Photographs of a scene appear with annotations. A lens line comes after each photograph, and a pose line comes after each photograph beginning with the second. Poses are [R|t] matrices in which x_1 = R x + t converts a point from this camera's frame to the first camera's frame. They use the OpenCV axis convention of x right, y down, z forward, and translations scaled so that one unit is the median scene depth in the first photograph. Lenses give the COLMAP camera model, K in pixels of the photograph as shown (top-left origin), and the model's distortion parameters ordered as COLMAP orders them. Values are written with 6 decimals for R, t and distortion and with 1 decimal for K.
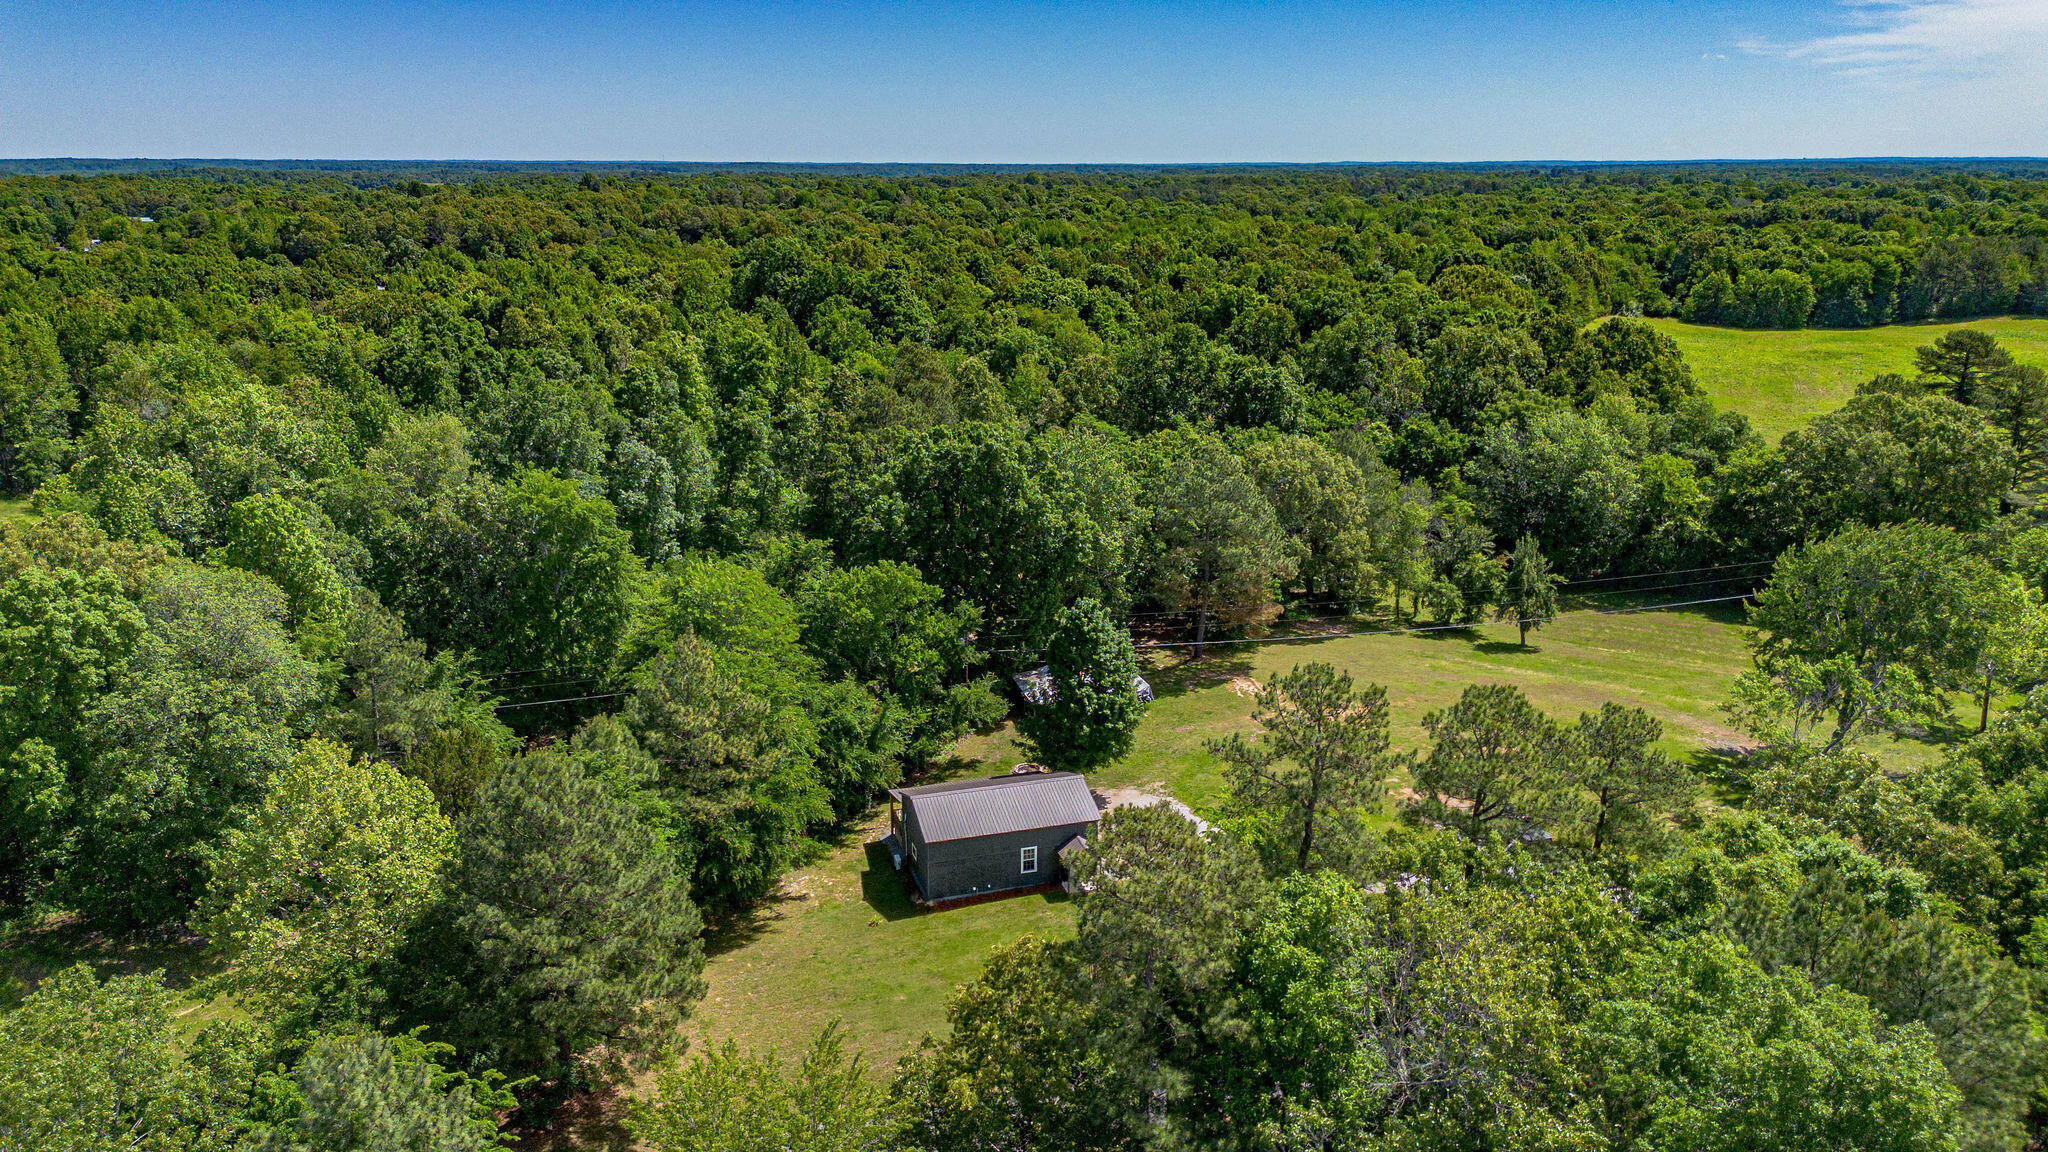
lens RADIAL K [[1478.8, 0, 1017.6], [0, 1478.8, 578.6], [0, 0, 1]] dist [0.075802, -0.074021]
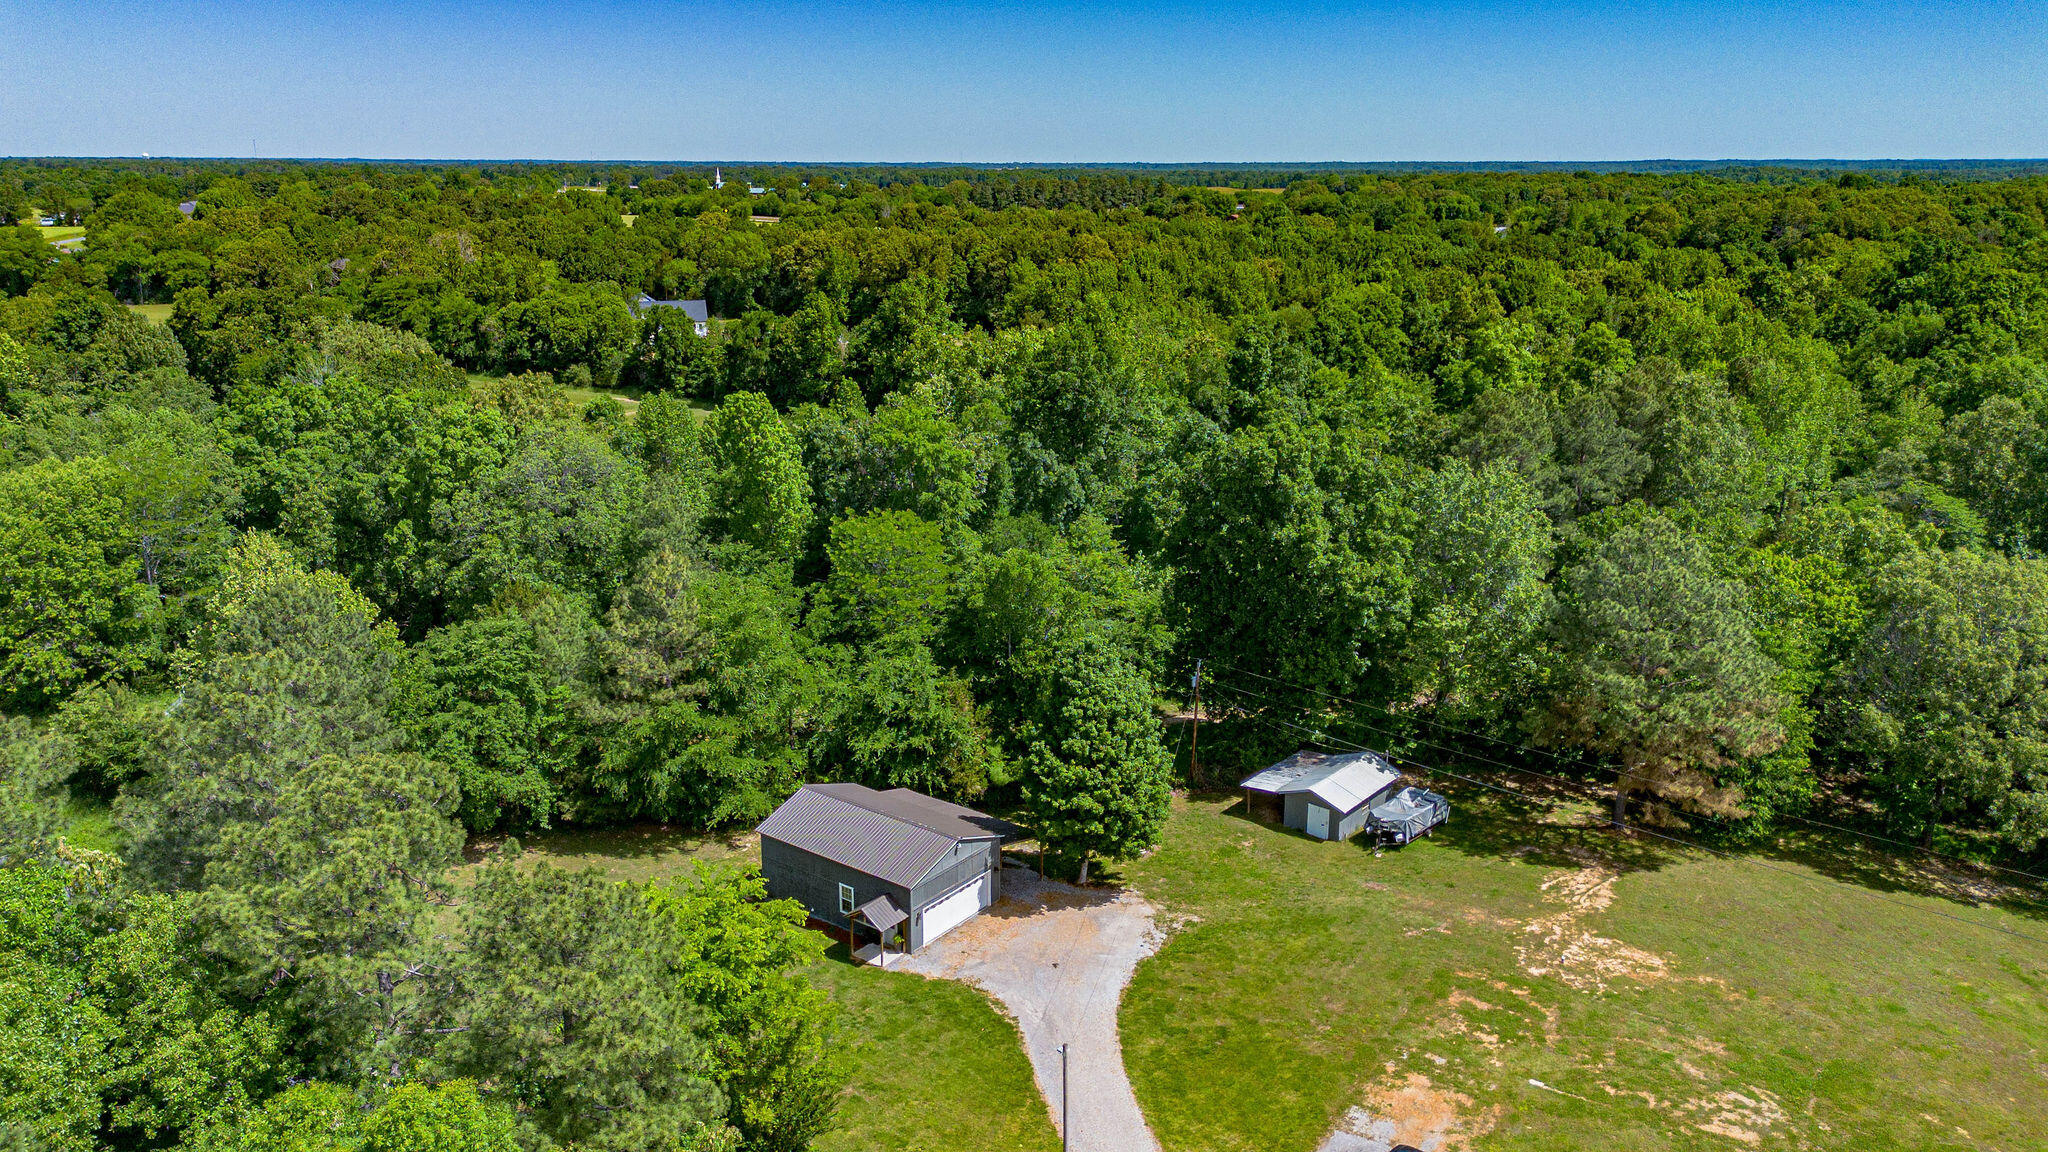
lens RADIAL K [[1478.8, 0, 1017.6], [0, 1478.8, 578.6], [0, 0, 1]] dist [0.075802, -0.074021]
pose [[0.587186, 0.220328, -0.778889, 0.434946], [-0.221067, 0.969312, 0.107537, -0.065207], [0.778680, 0.109043, 0.617873, 0.335049]]
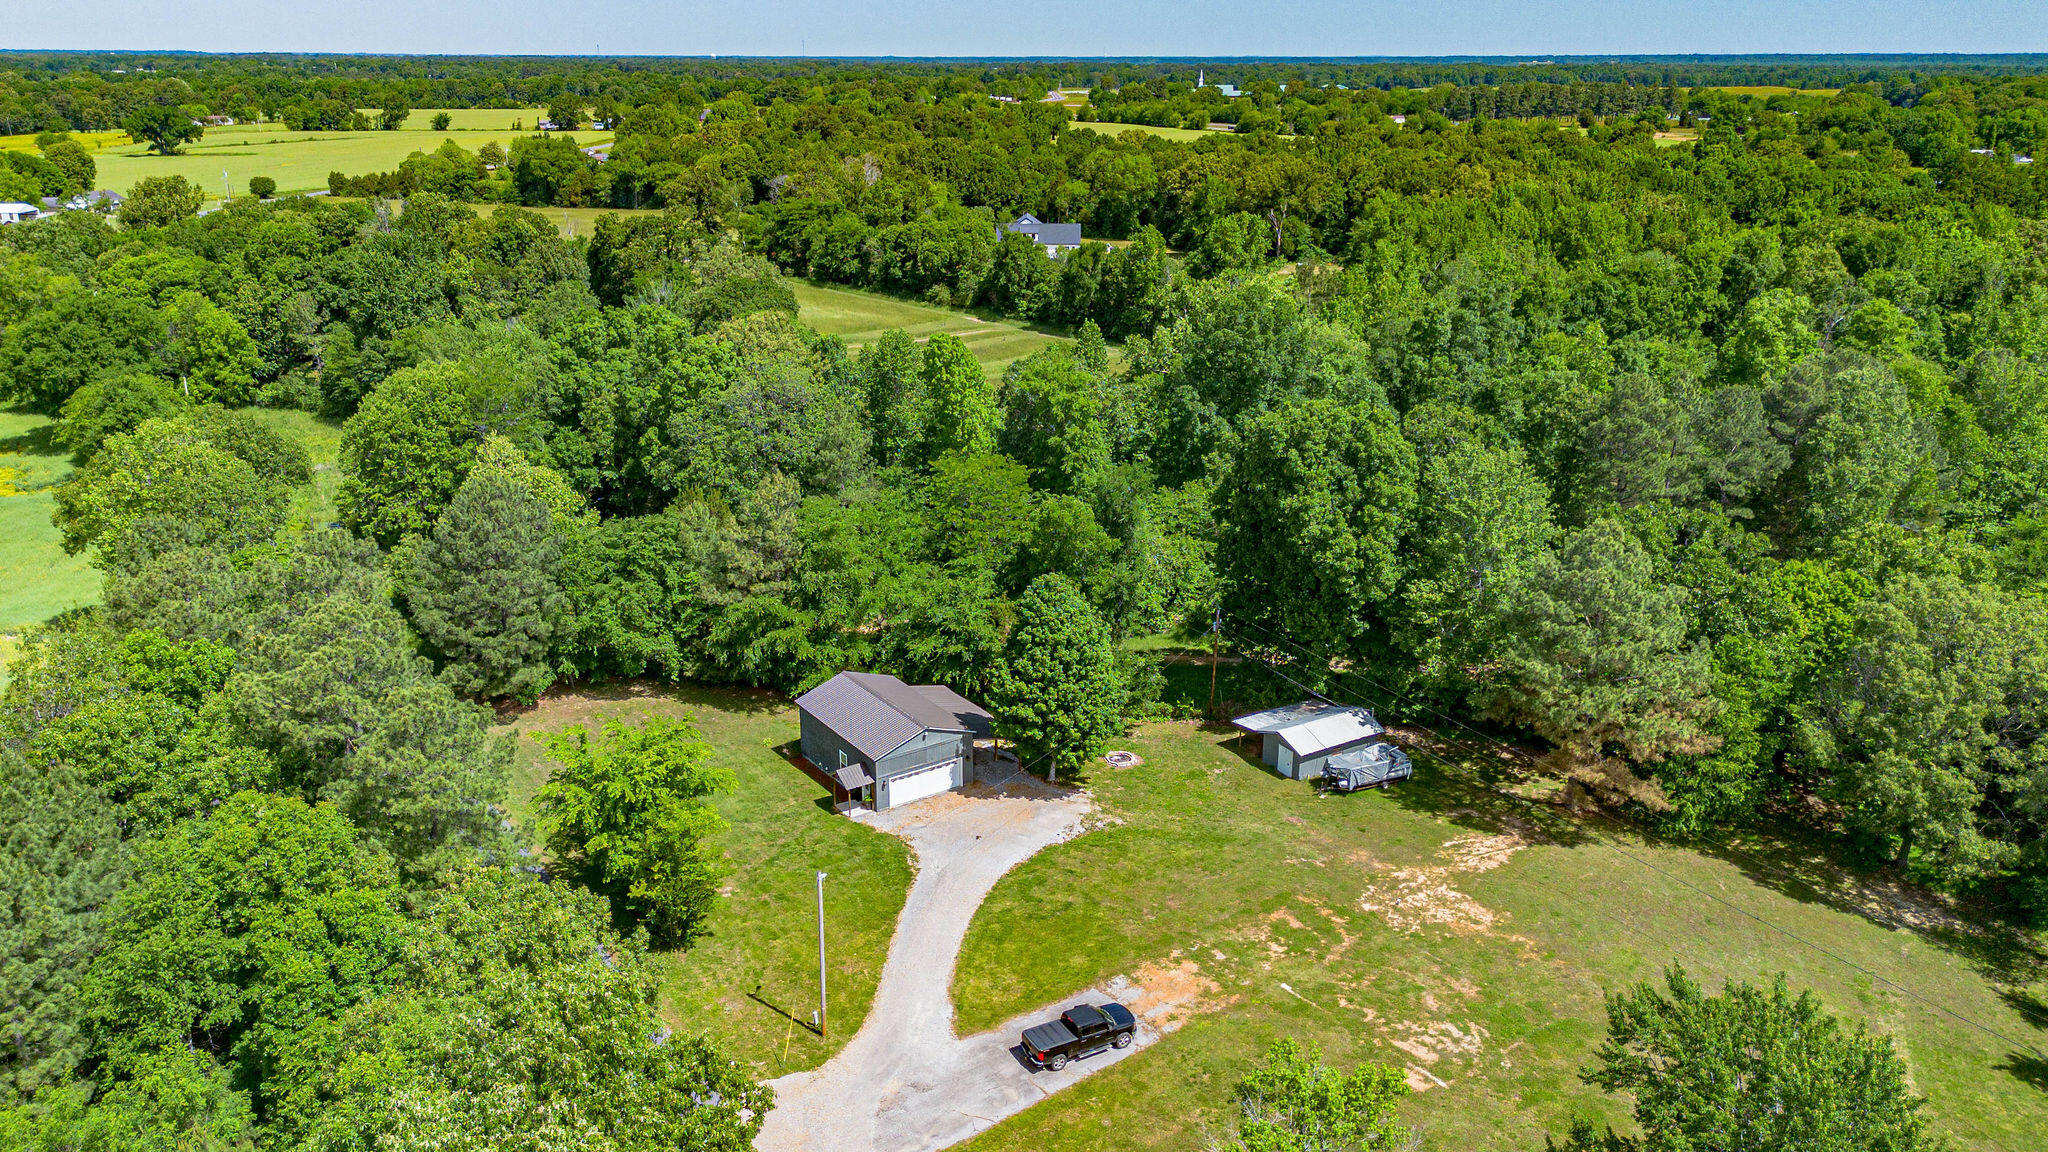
lens RADIAL K [[1492.1, 0, 1013.9], [0, 1492.1, 584.5], [0, 0, 1]] dist [0.091012, -0.111251]
pose [[0.299461, 0.316918, -0.899937, 0.618207], [-0.259687, 0.934687, 0.242742, -0.143847], [0.918088, 0.161011, 0.362202, 0.443011]]
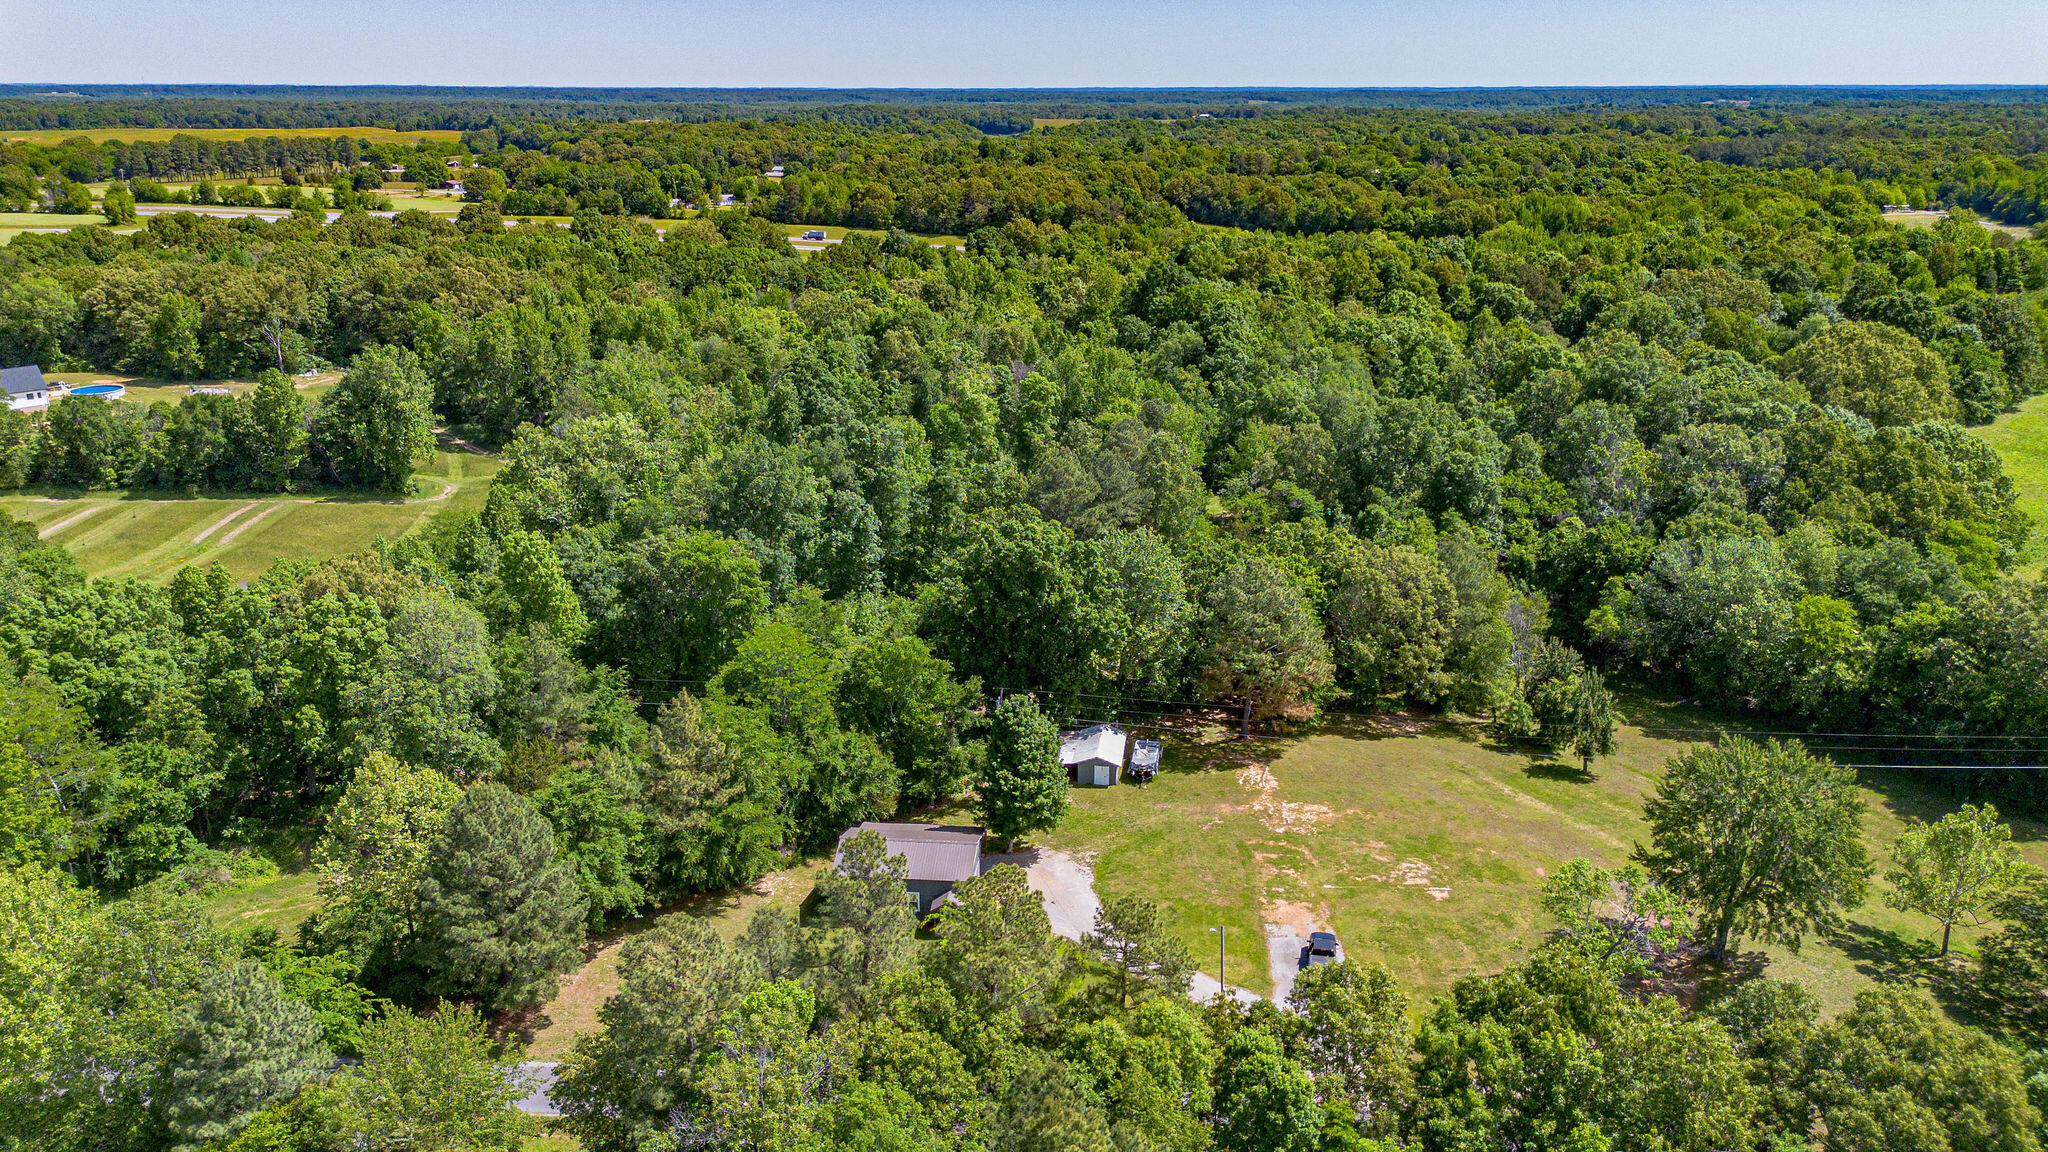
lens RADIAL K [[1450.5, 0, 1012.1], [0, 1450.5, 579.6], [0, 0, 1]] dist [0.086420, -0.097790]
pose [[0.921728, 0.122861, -0.367862, 0.330836], [-0.103471, 0.992019, 0.072062, -0.120942], [0.373780, -0.028358, 0.927084, -0.090103]]
